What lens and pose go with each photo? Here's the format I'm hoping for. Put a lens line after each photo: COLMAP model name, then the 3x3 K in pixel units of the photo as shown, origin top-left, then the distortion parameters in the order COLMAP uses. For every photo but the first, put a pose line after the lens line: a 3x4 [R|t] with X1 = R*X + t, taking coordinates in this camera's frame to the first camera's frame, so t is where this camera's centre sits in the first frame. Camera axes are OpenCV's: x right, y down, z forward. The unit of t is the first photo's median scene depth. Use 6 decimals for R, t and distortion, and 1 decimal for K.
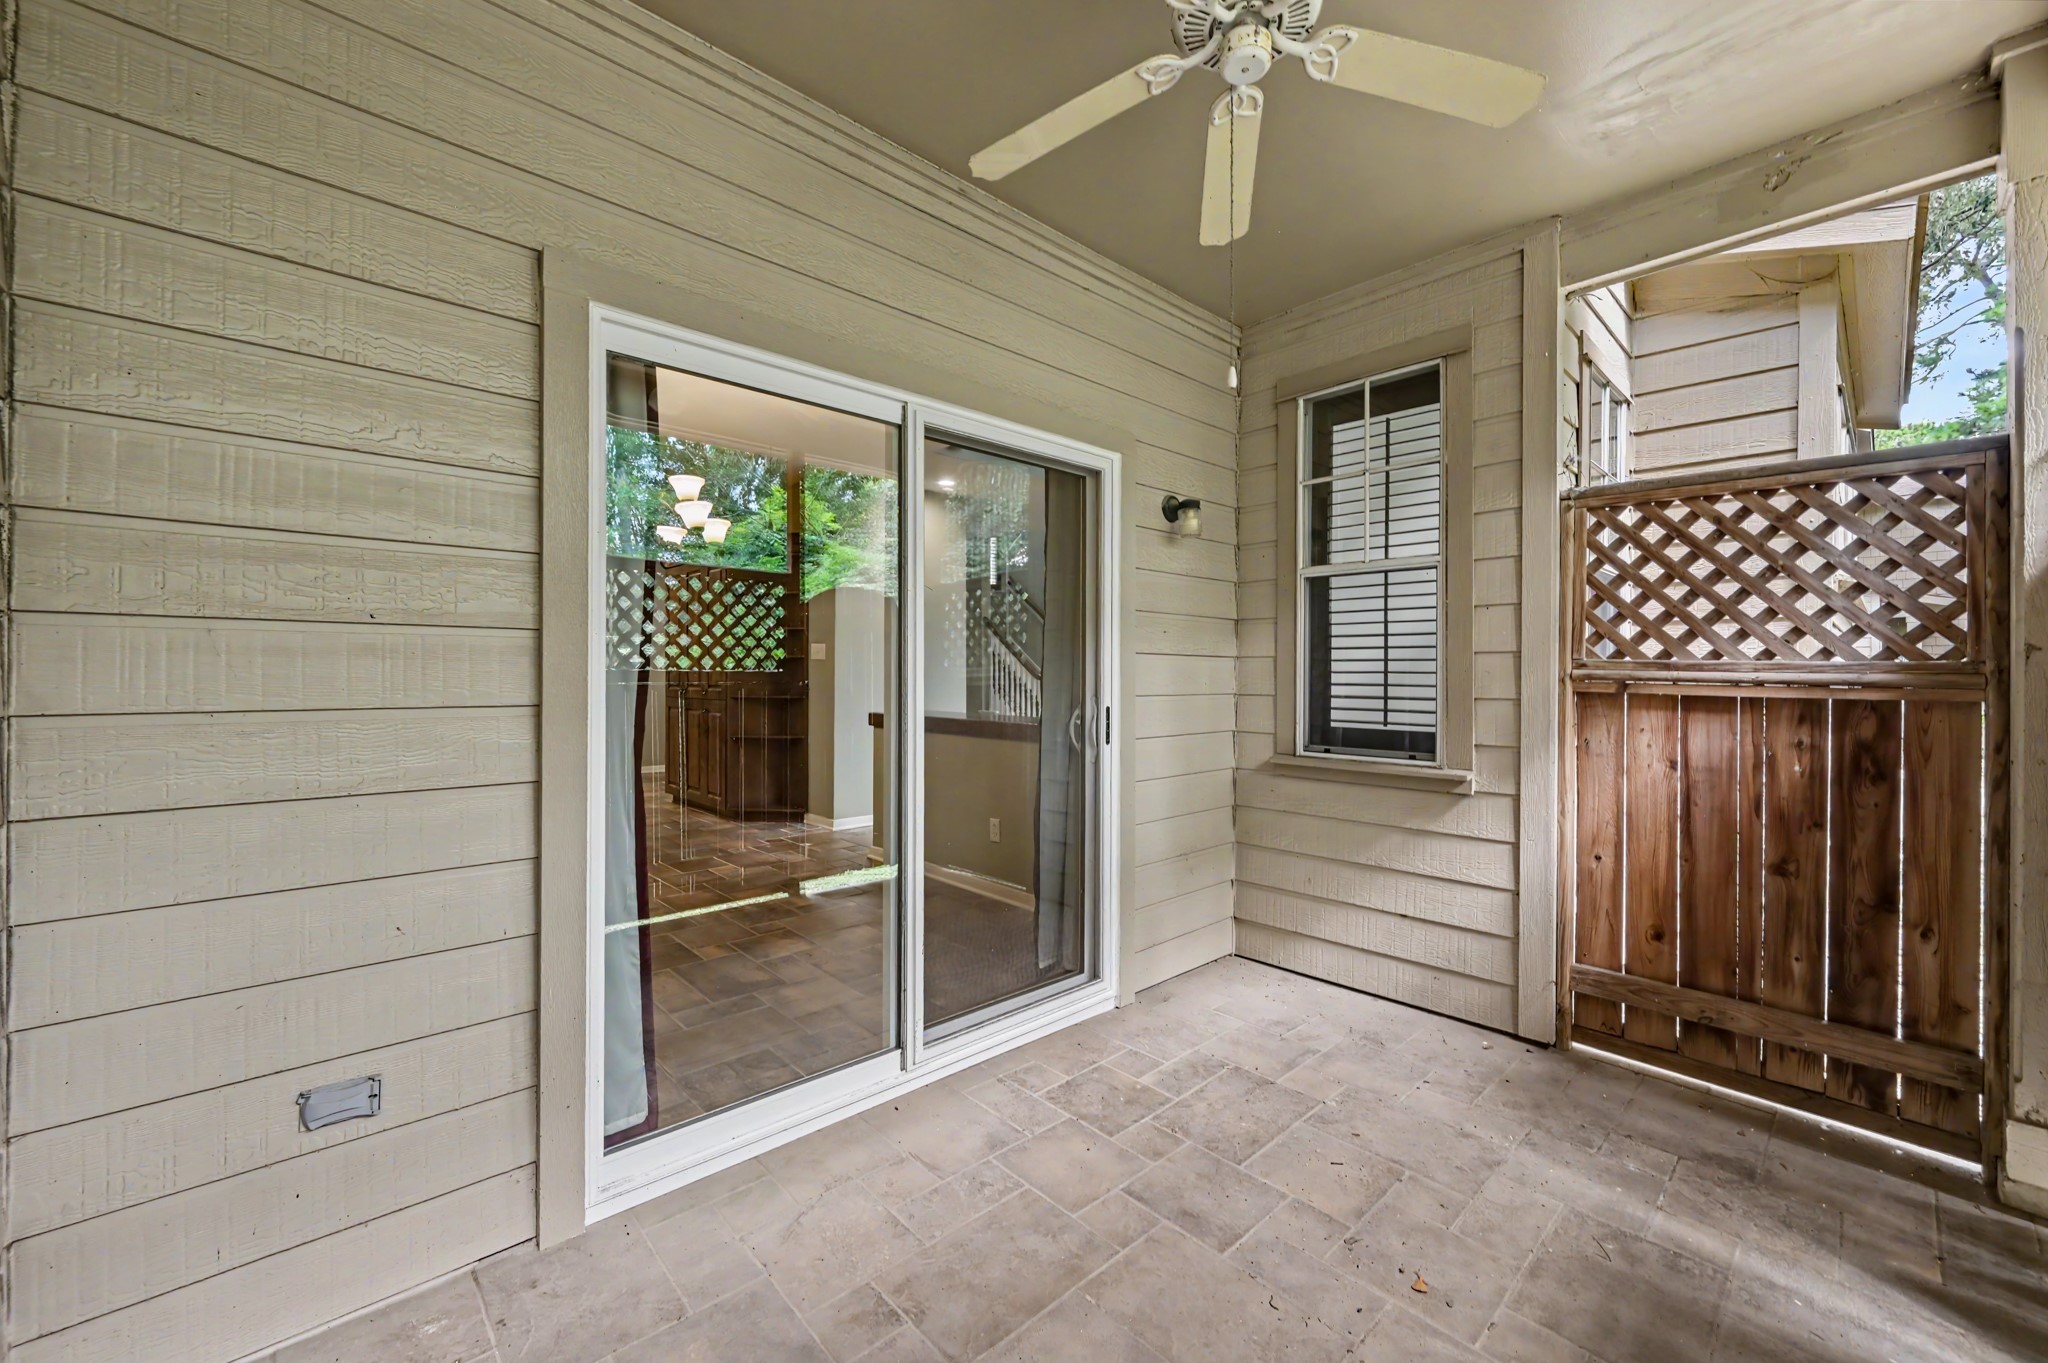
lens RADIAL K [[828.8, 0, 1021.2], [0, 828.8, 675.6], [0, 0, 1]] dist [0.002125, 0.000977]
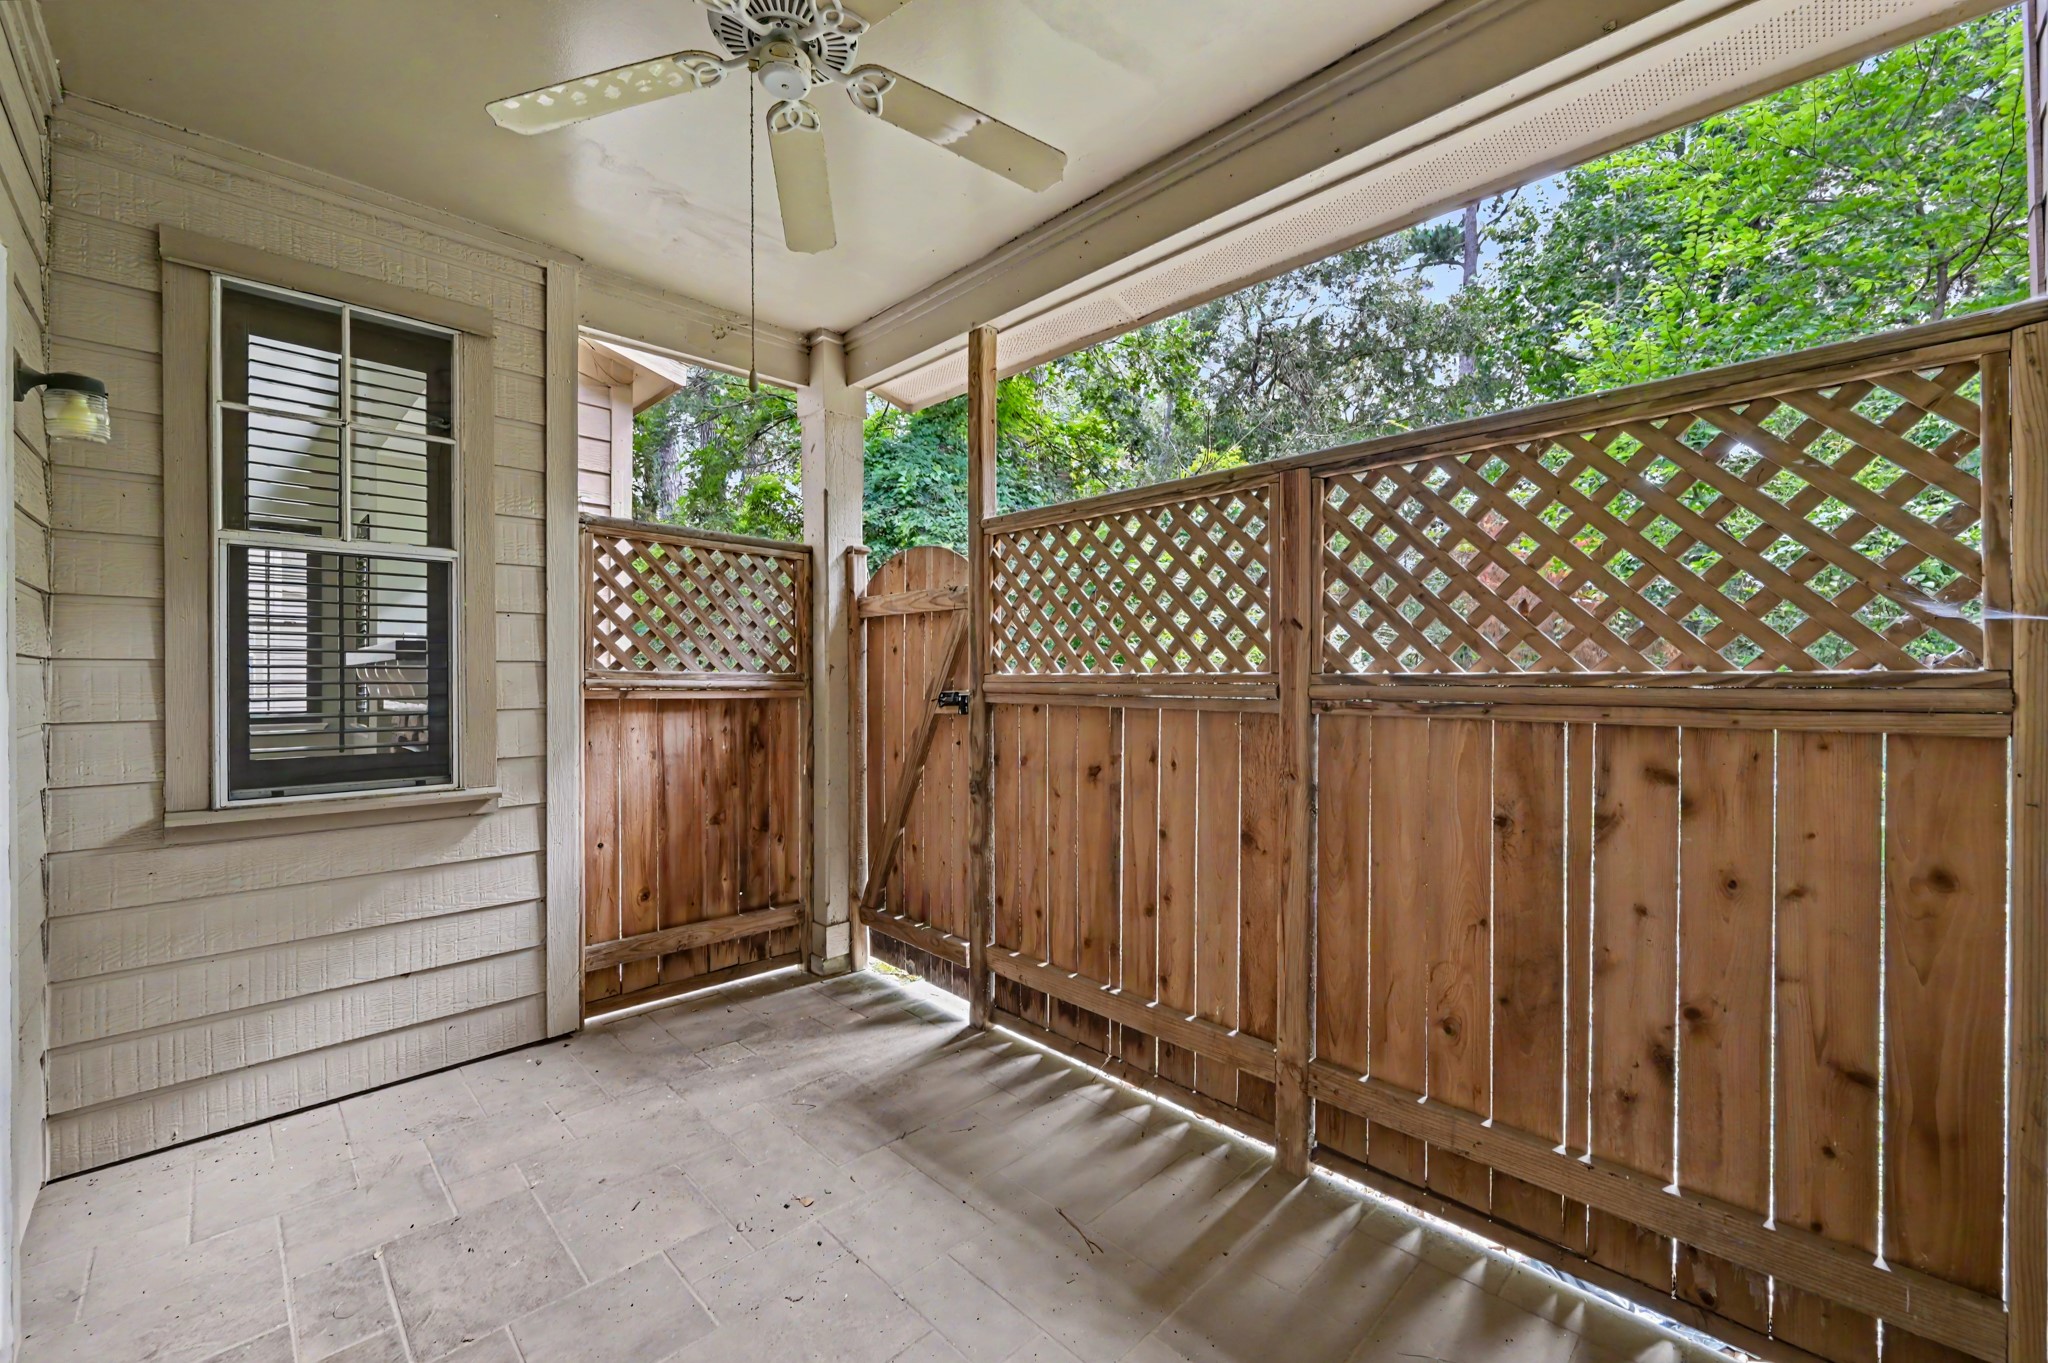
lens RADIAL K [[828.8, 0, 1019.6], [0, 828.8, 680.4], [0, 0, 1]] dist [0.002125, 0.000977]
pose [[-0.041610, -0.005170, 0.999121, -0.457127], [0.009092, 0.999943, 0.005553, -0.005716], [-0.999093, 0.009315, -0.041560, 0.480498]]
